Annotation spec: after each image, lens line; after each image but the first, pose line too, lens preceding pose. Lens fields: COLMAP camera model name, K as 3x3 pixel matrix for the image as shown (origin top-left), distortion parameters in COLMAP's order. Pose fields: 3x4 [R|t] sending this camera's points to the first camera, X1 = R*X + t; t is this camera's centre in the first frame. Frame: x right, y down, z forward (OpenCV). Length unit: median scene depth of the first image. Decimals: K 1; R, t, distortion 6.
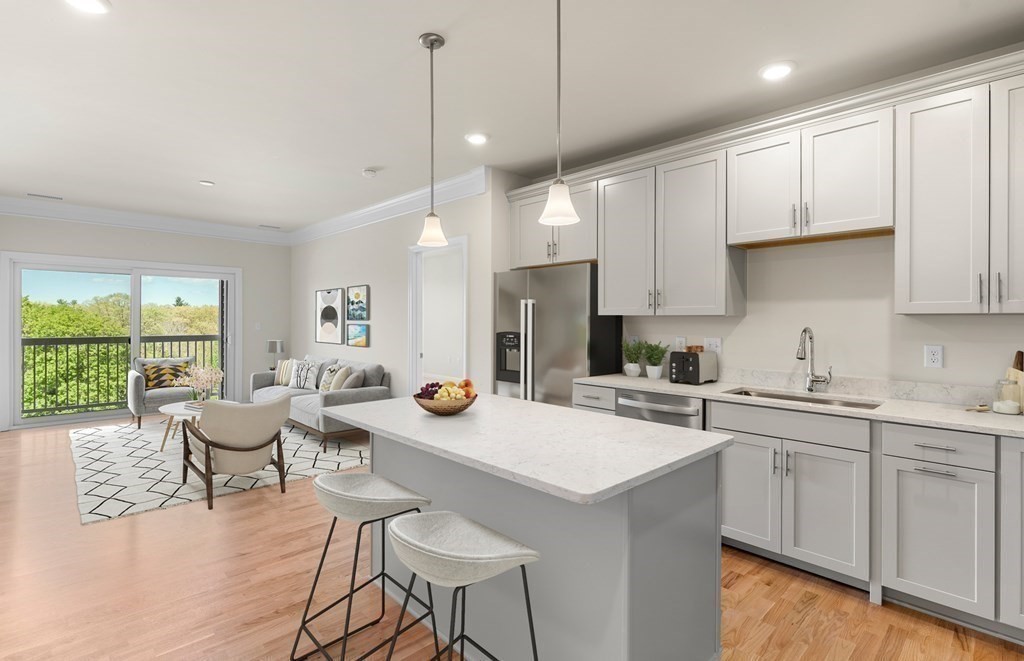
lens RADIAL K [[493.3, 0, 507.3], [0, 493.3, 323.5], [0, 0, 1]] dist [0.013061, -0.000066]
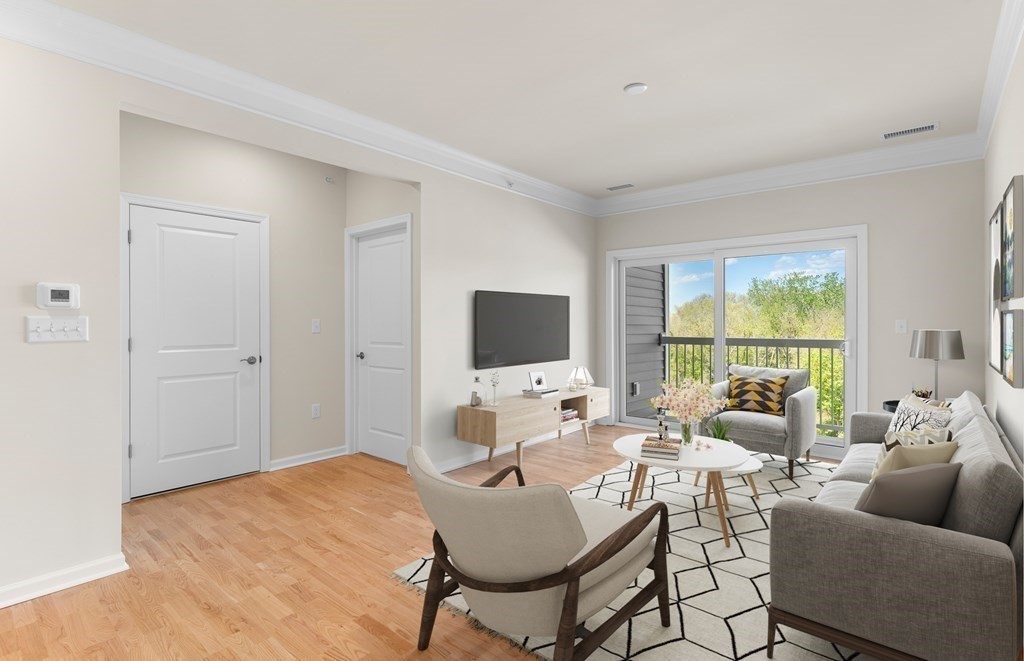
lens RADIAL K [[493.3, 0, 507.3], [0, 493.3, 323.5], [0, 0, 1]] dist [0.013061, -0.000066]
pose [[0.097295, -0.003845, -0.995248, -0.012914], [-0.002857, 0.999987, -0.004143, 0.008046], [0.995251, 0.003247, 0.097283, 0.587168]]
